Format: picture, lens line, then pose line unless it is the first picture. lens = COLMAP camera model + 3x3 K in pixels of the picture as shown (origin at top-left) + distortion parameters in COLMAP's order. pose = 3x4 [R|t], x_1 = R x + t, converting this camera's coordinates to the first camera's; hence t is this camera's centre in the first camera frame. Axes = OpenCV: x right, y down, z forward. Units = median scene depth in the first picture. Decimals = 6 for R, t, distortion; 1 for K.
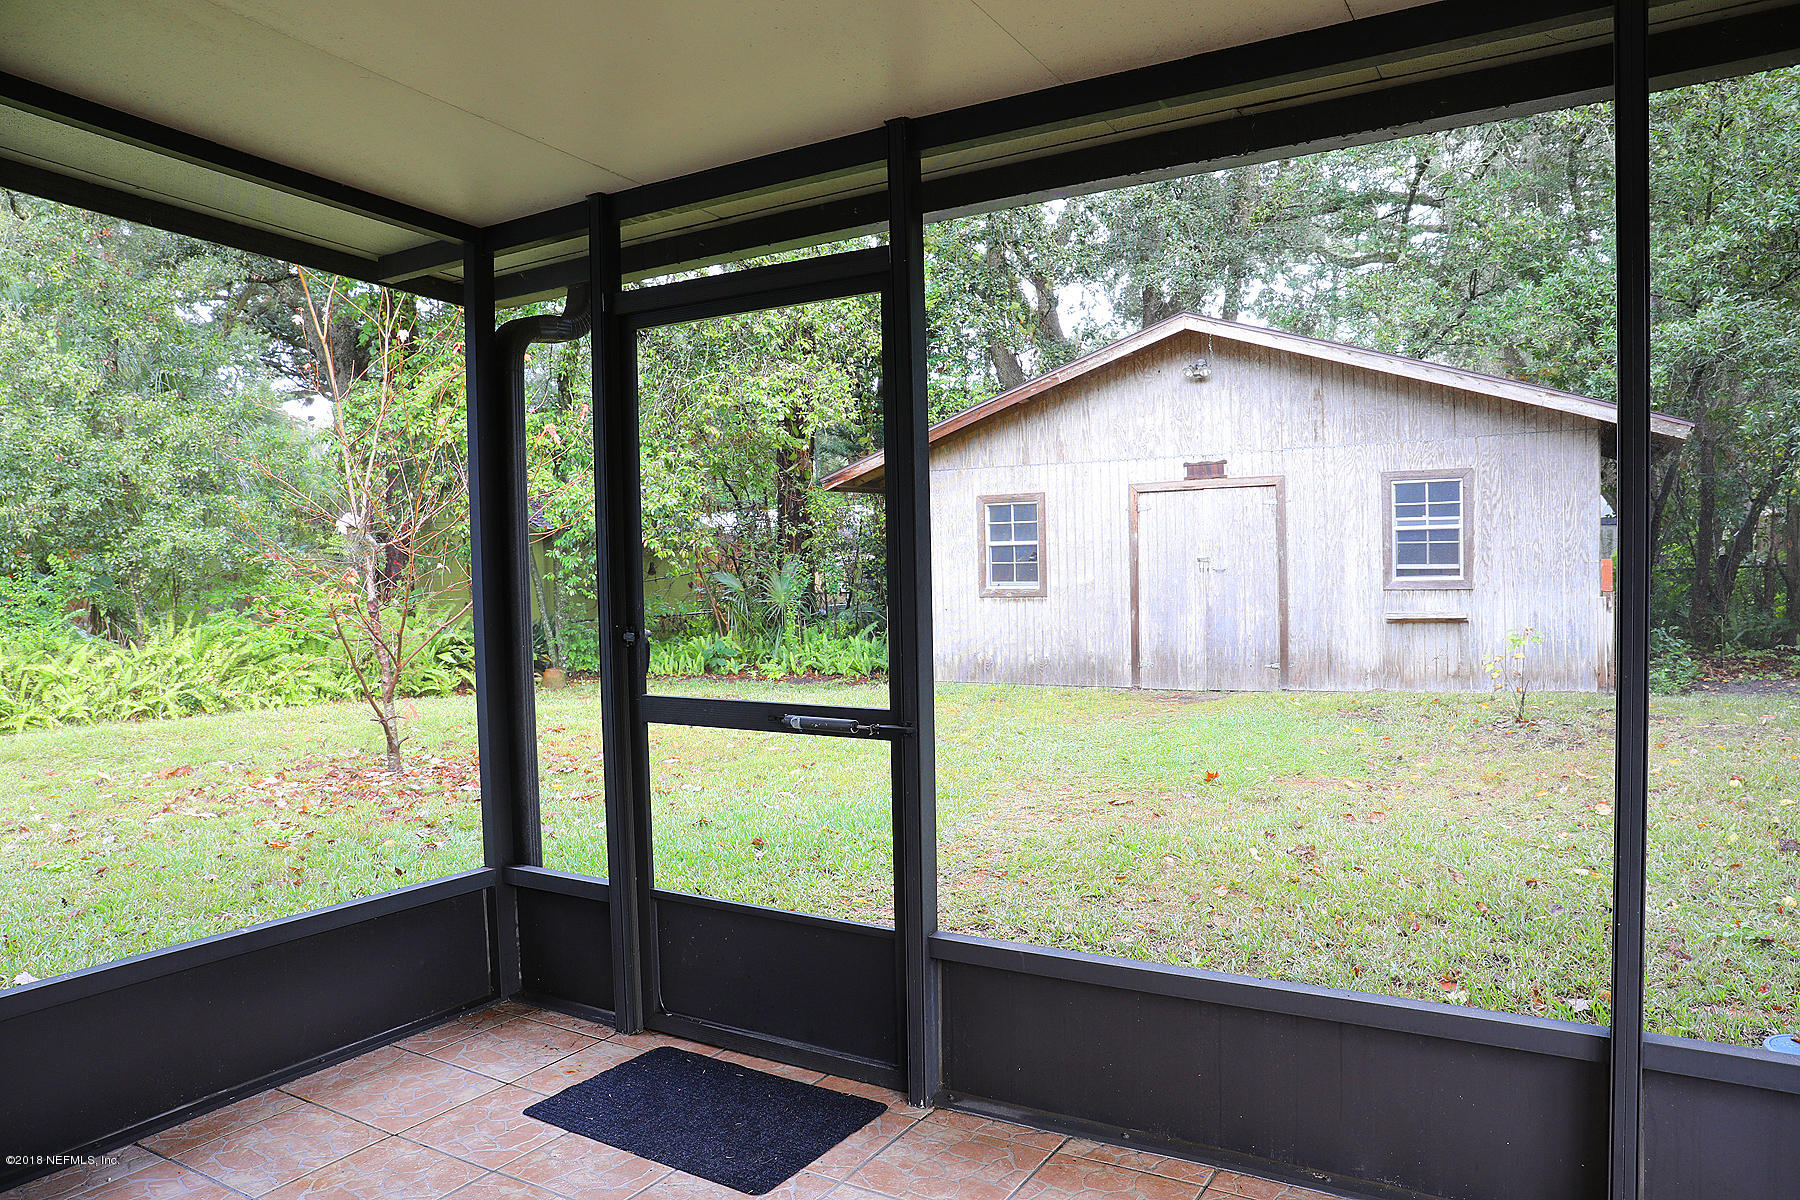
lens RADIAL K [[1249.9, 0, 906.8], [0, 1249.9, 603.9], [0, 0, 1]] dist [-0.074333, 0.047202]
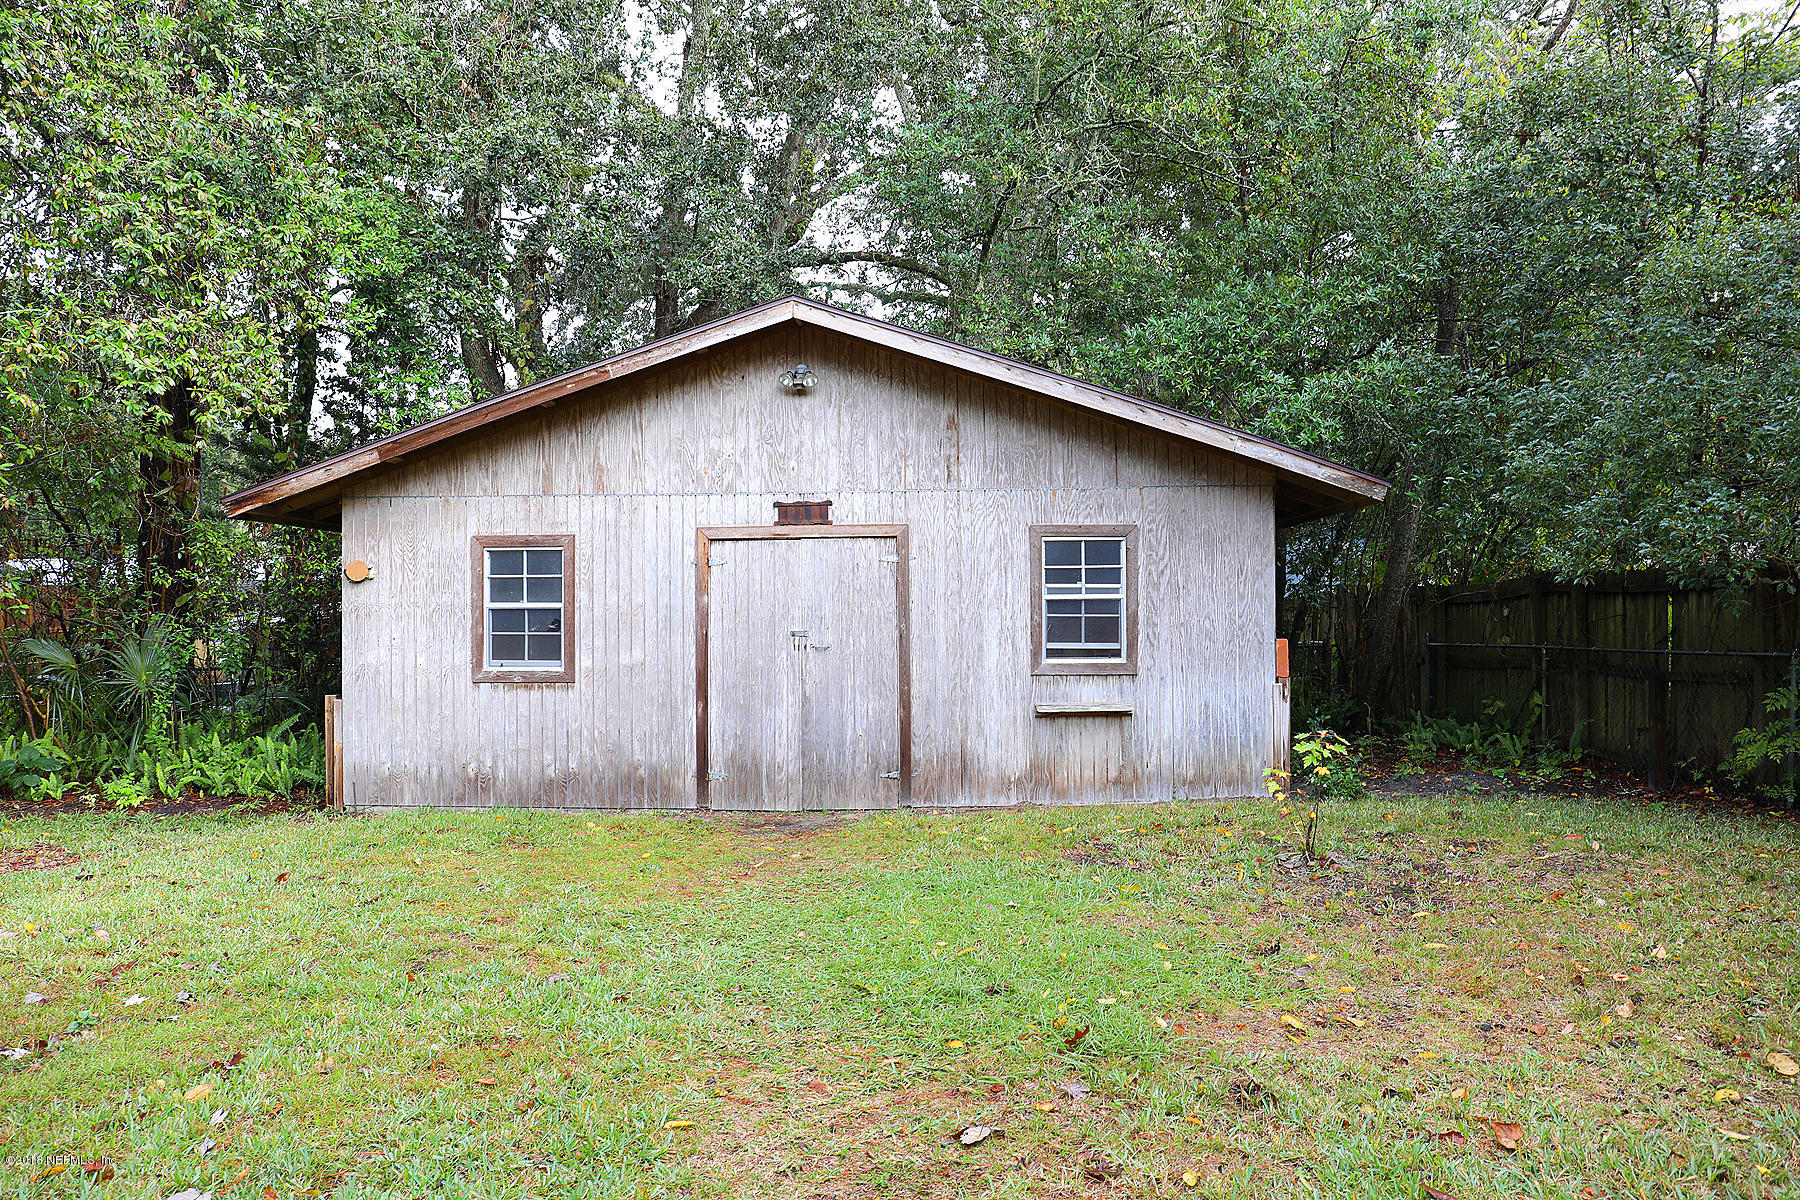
lens RADIAL K [[1249.9, 0, 902.8], [0, 1249.9, 600.2], [0, 0, 1]] dist [-0.074333, 0.047202]
pose [[0.893997, 0.024857, 0.447383, -0.039902], [0.000463, 0.998408, -0.056397, -0.013143], [-0.448073, 0.050625, 0.892562, 0.303943]]
